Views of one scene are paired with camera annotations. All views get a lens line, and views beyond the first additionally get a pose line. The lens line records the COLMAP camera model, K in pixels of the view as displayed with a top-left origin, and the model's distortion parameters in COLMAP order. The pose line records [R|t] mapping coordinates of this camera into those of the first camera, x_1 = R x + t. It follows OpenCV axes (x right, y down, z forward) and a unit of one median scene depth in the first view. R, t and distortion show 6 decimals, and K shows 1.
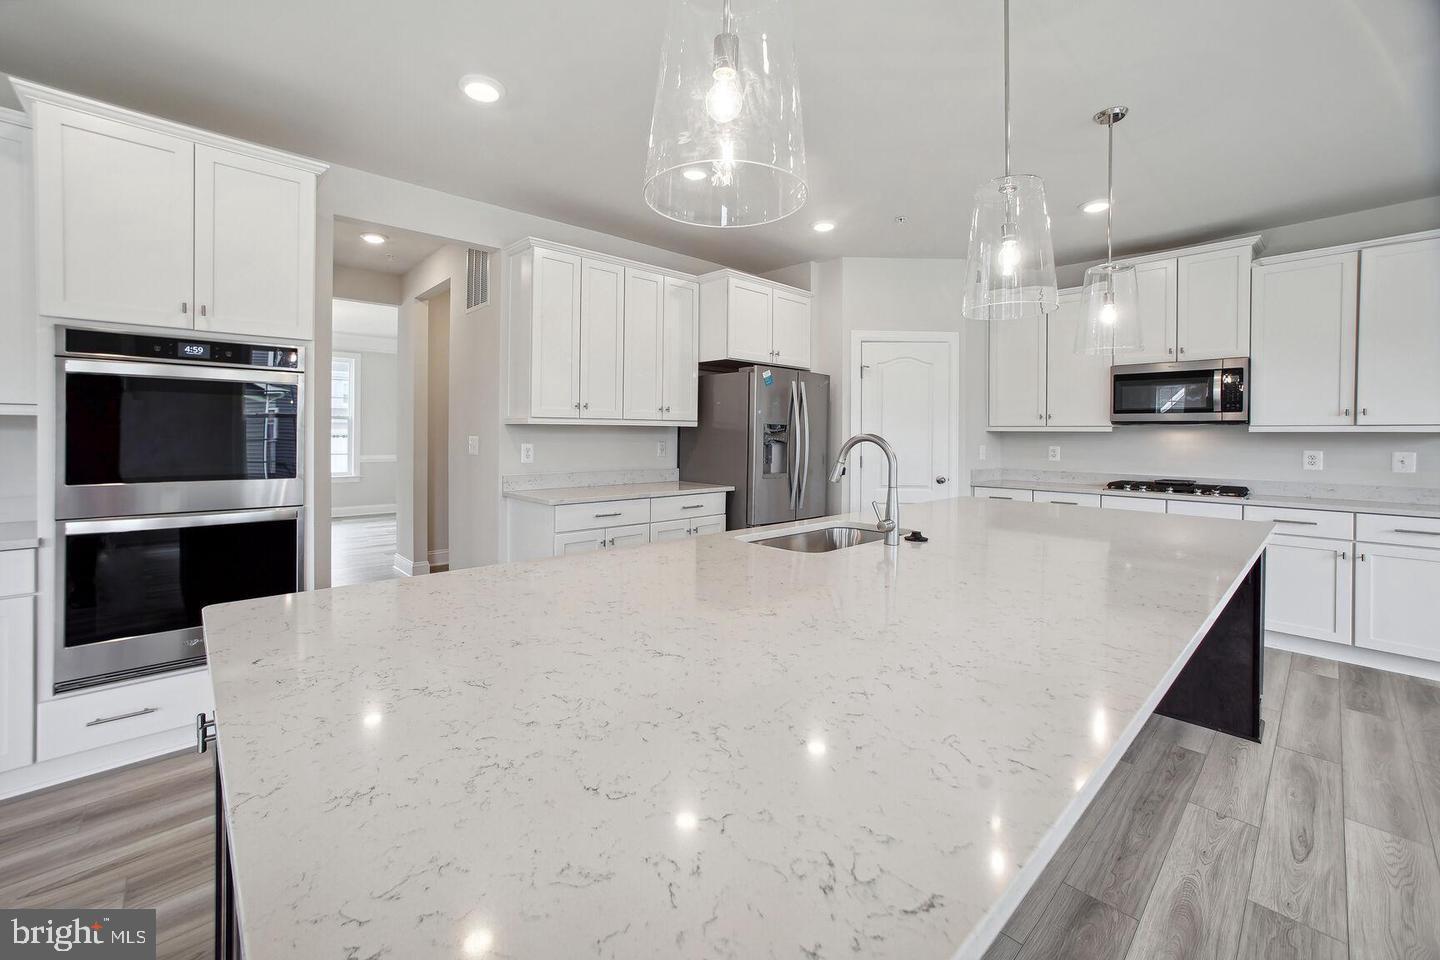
lens RADIAL K [[595.7, 0, 689.0], [0, 595.7, 440.6], [0, 0, 1]] dist [-0.041160, 0.019506]
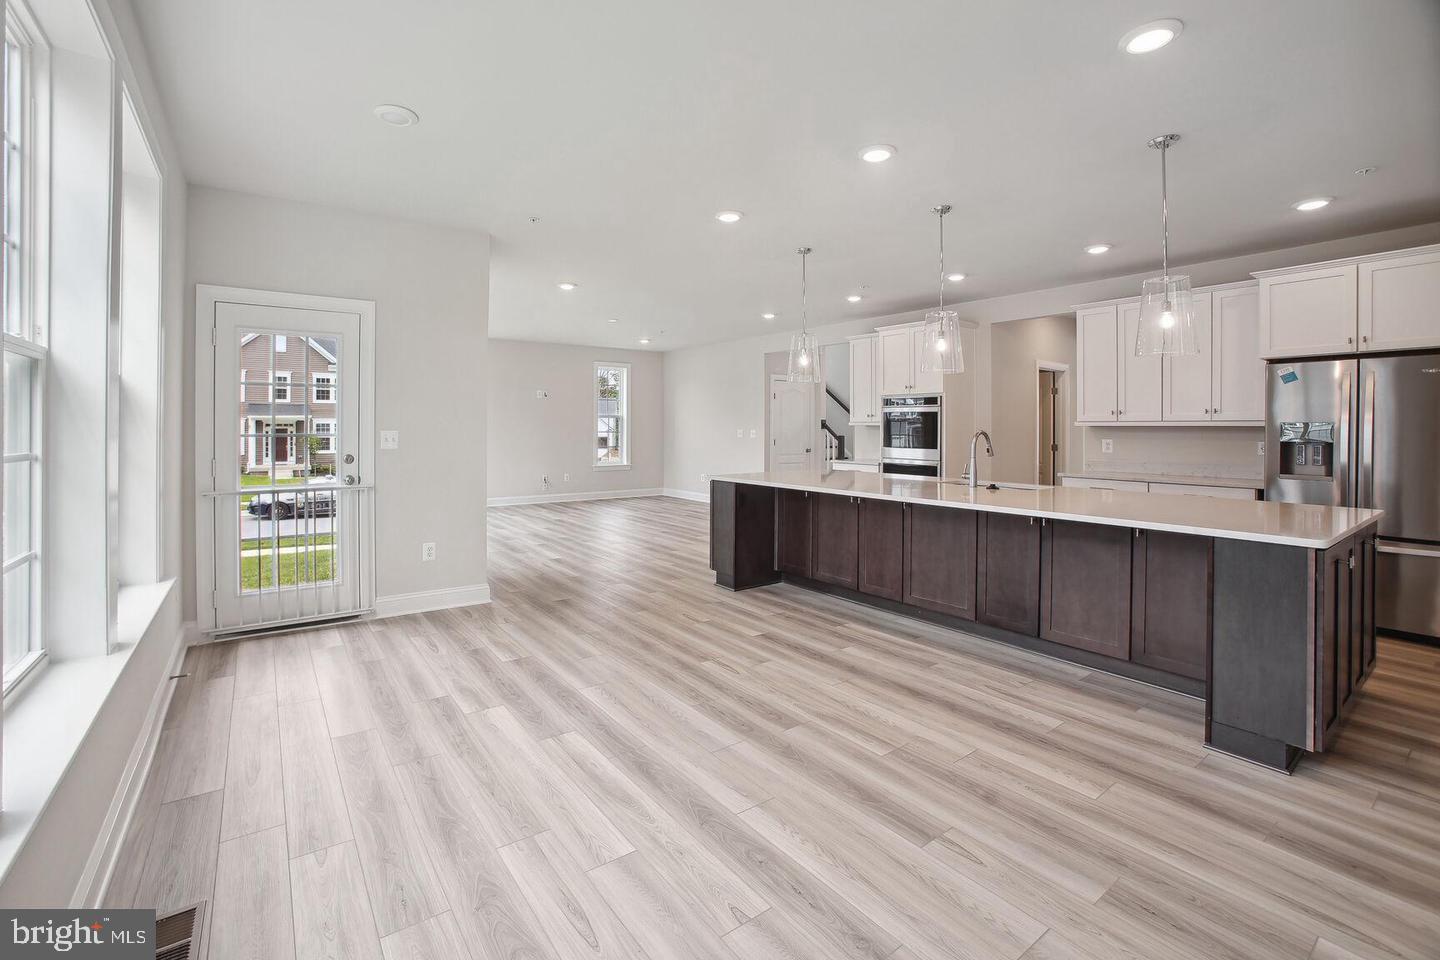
lens RADIAL K [[615.2, 0, 696.9], [0, 615.2, 433.0], [0, 0, 1]] dist [-0.056146, 0.022365]
pose [[-0.092036, 0.000694, -0.995755, 1.292507], [-0.018772, 0.999821, 0.002431, 0.005381], [0.995579, 0.018916, -0.092007, 0.150318]]
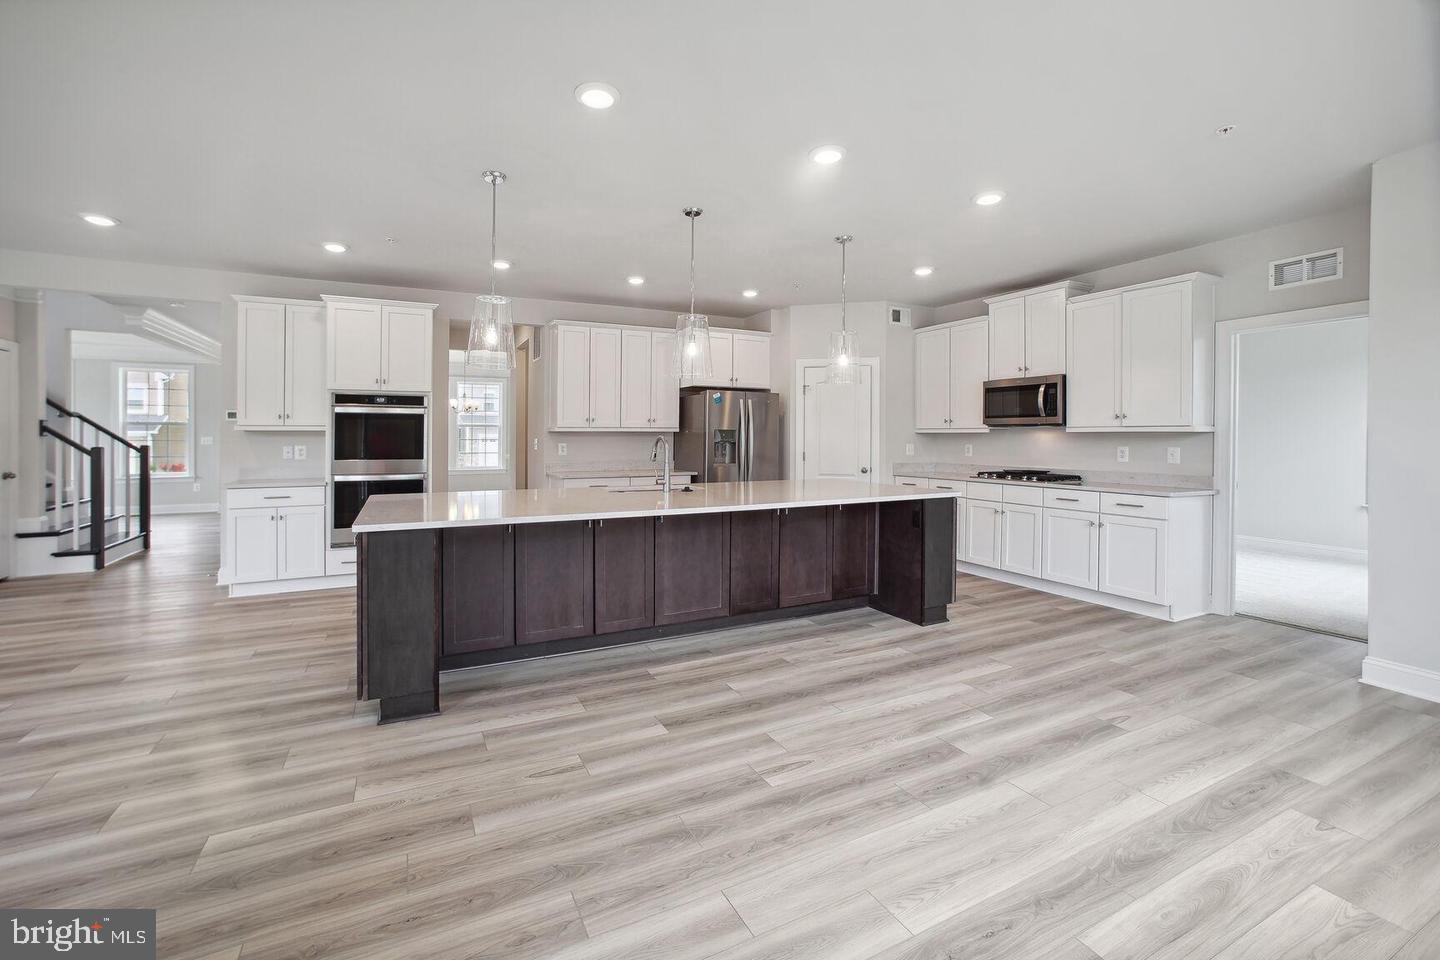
lens RADIAL K [[595.7, 0, 689.0], [0, 595.7, 440.6], [0, 0, 1]] dist [-0.041160, 0.019506]
pose [[0.960605, -0.004766, -0.277876, 0.515953], [0.003113, 0.999975, -0.006388, 0.009494], [0.277899, 0.005271, 0.960596, -0.472516]]
